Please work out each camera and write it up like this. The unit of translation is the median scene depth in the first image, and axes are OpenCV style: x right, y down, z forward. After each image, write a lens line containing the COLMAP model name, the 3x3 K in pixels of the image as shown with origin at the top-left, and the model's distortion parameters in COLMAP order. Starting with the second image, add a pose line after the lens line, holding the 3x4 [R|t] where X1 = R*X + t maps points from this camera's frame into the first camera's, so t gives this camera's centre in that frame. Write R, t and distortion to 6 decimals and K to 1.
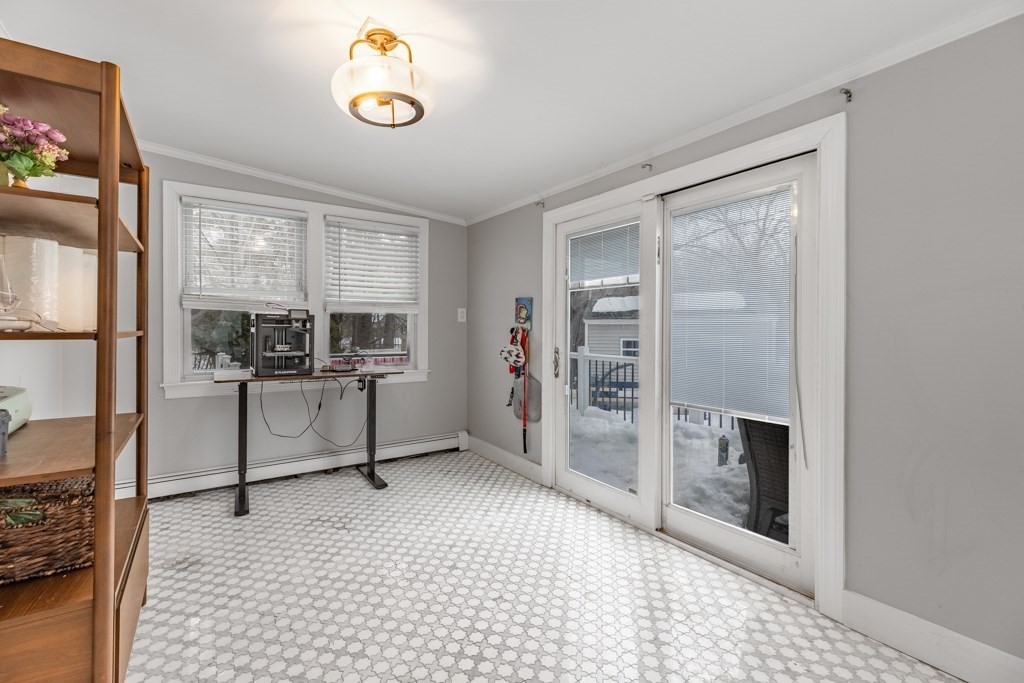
lens RADIAL K [[453.0, 0, 507.9], [0, 453.0, 333.5], [0, 0, 1]] dist [0.003596, -0.000172]
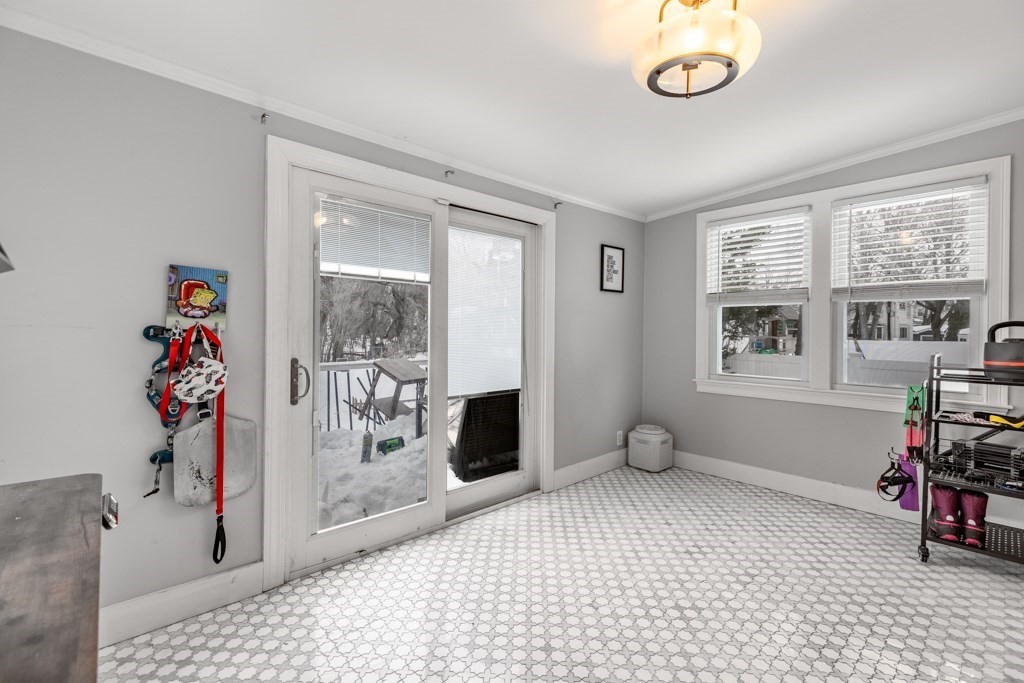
lens RADIAL K [[453.0, 0, 507.8], [0, 453.0, 335.8], [0, 0, 1]] dist [0.003596, -0.000172]
pose [[-0.149977, -0.013567, 0.988596, -0.690149], [0.001987, 0.999900, 0.014023, -0.011154], [-0.988688, 0.004068, -0.149935, 0.957633]]
